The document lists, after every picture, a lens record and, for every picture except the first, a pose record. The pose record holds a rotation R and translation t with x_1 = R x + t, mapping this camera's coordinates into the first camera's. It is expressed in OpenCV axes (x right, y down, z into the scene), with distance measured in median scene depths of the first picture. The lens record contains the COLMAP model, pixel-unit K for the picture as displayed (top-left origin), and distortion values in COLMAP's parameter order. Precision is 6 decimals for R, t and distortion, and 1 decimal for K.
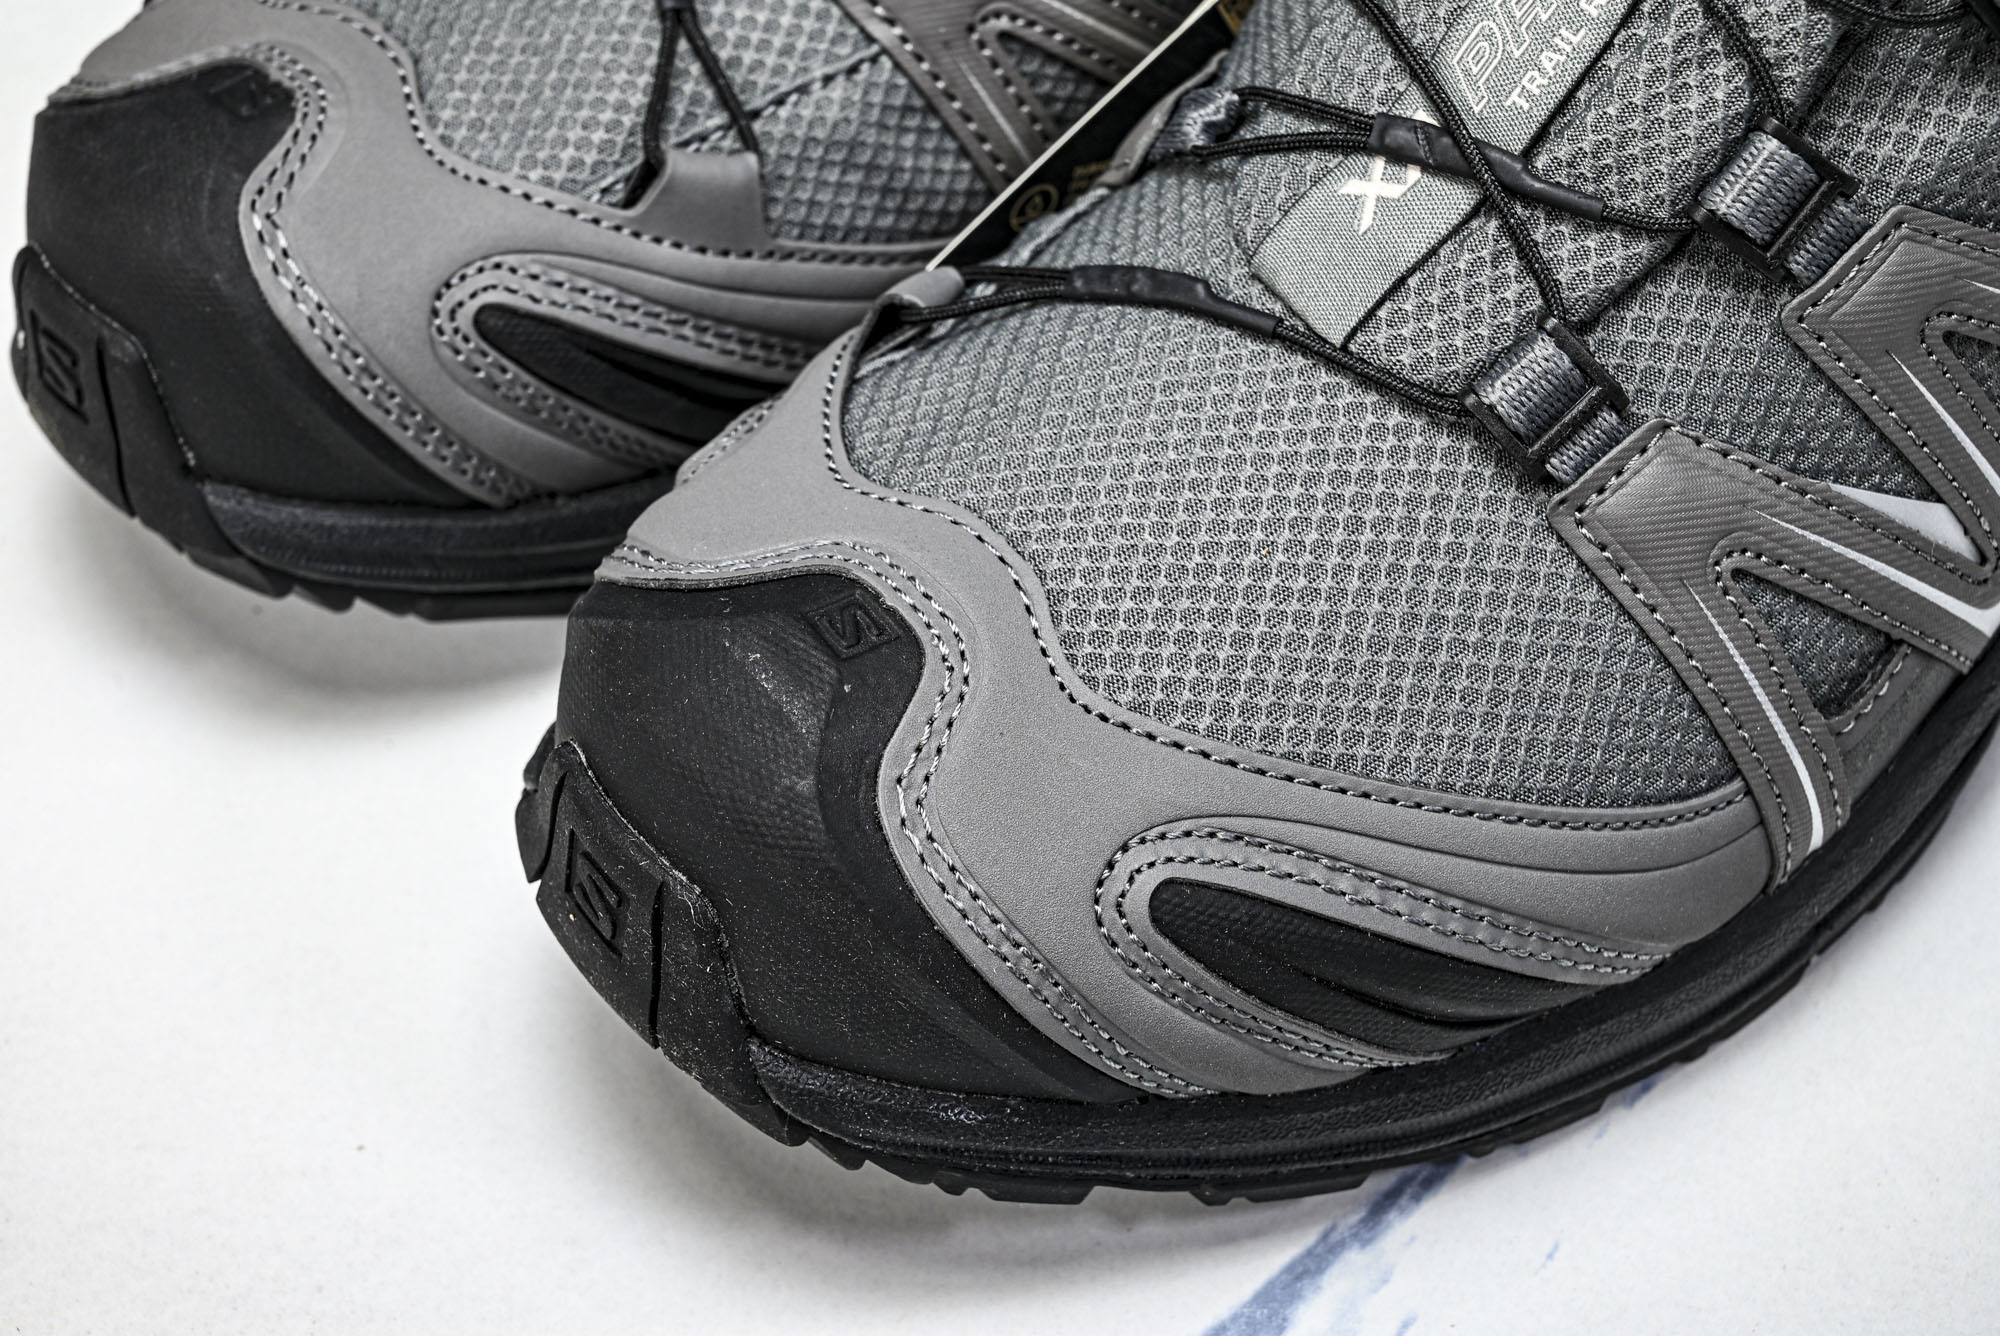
lens RADIAL K [[3722.8, 0, 1000.0], [0, 3722.8, 668.0], [0, 0, 1]] dist [0.033064, 0.463818]
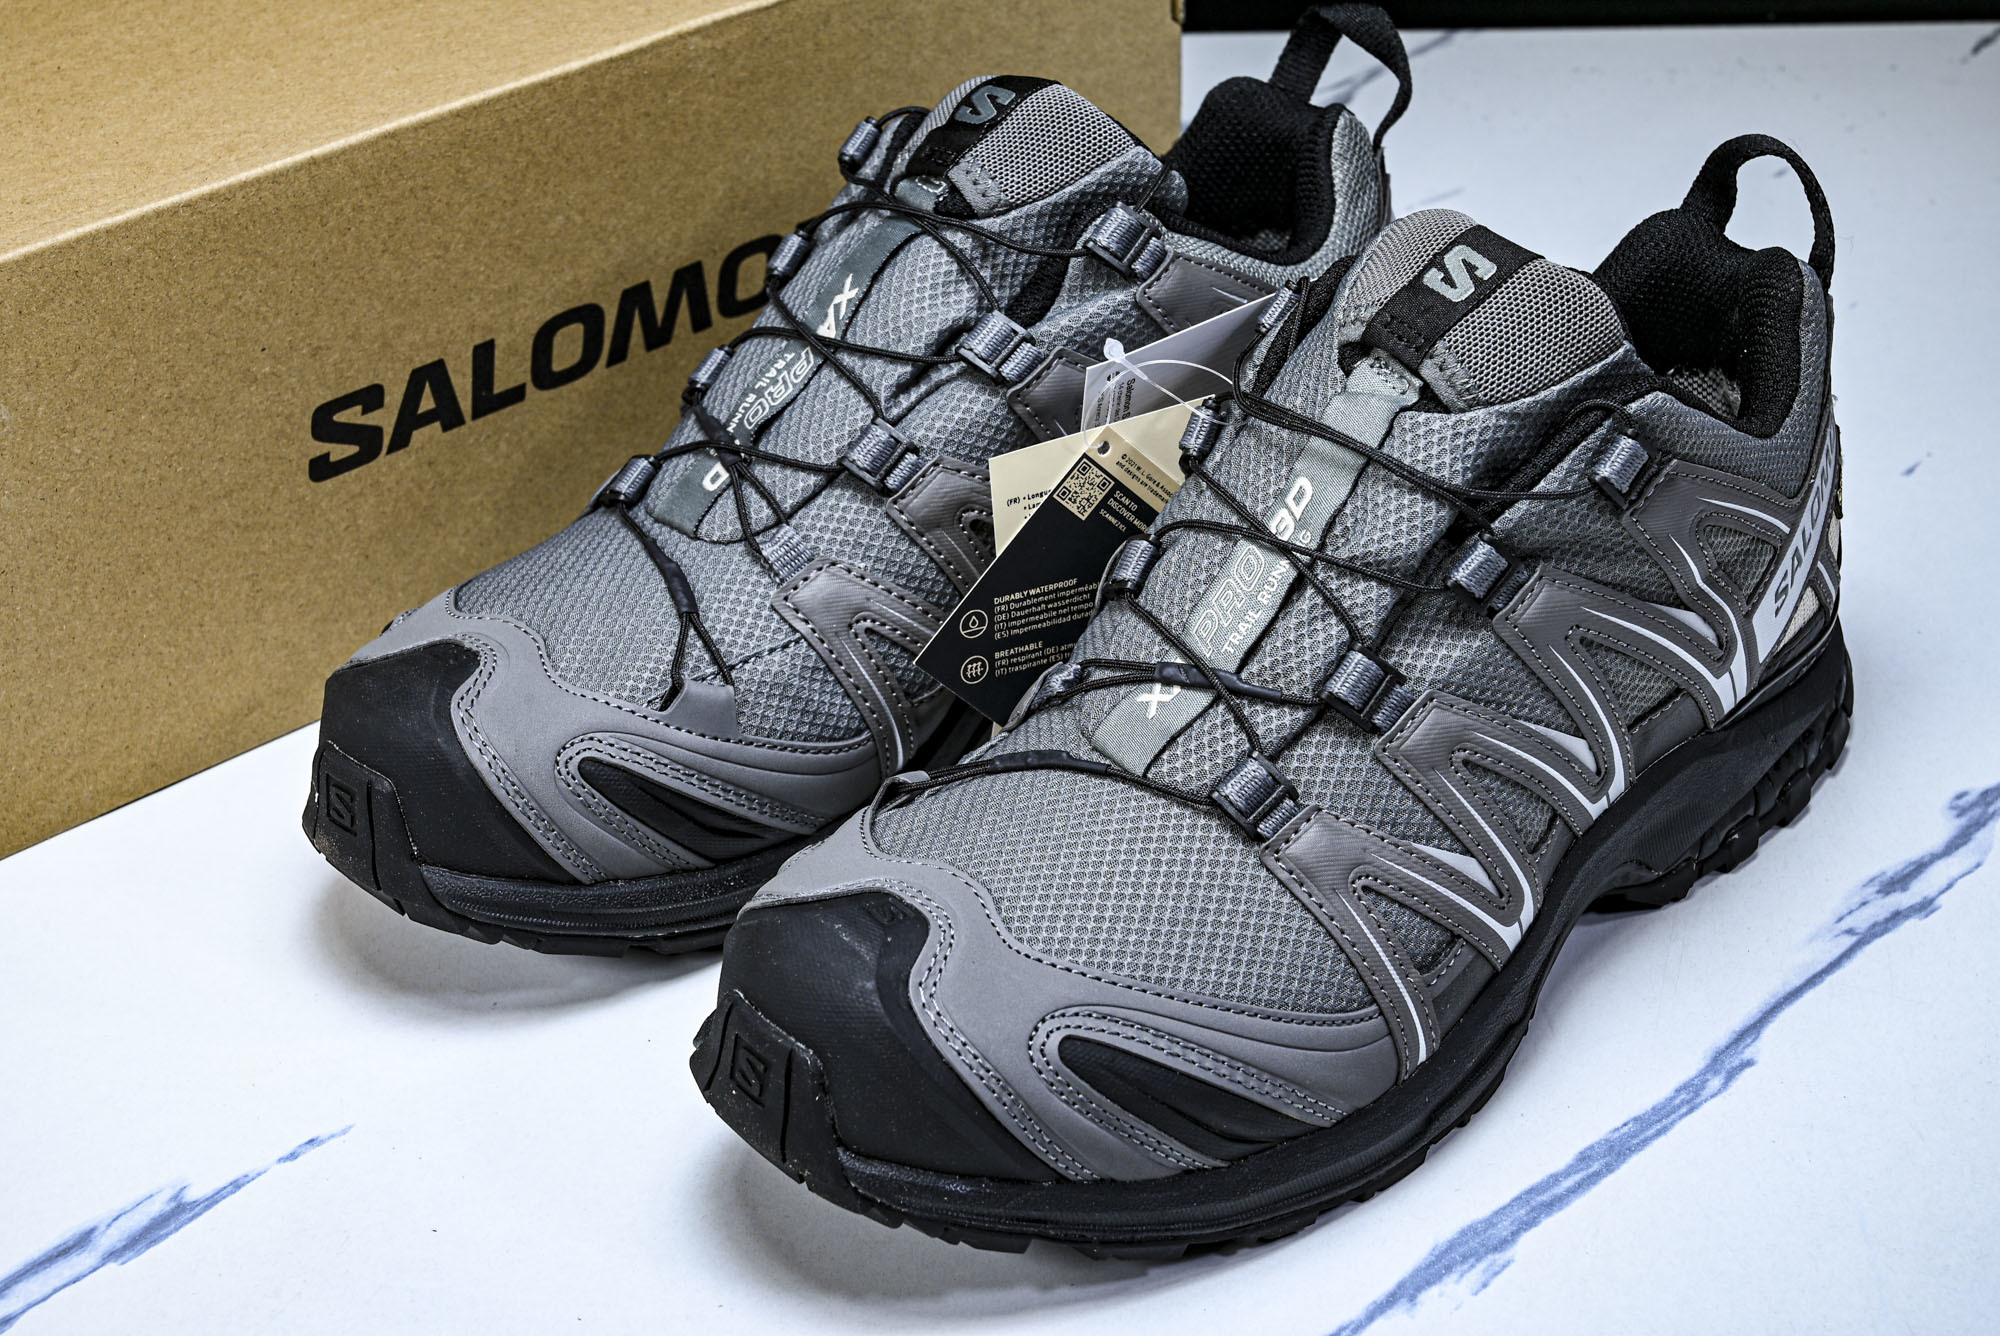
lens RADIAL K [[3358.7, 0, 1000.0], [0, 3358.7, 668.0], [0, 0, 1]] dist [-0.002295, -0.017478]
pose [[0.997562, -0.025874, 0.064805, -0.087380], [0.044378, 0.951943, -0.303044, 0.369667], [-0.053849, 0.305182, 0.950770, -0.605695]]
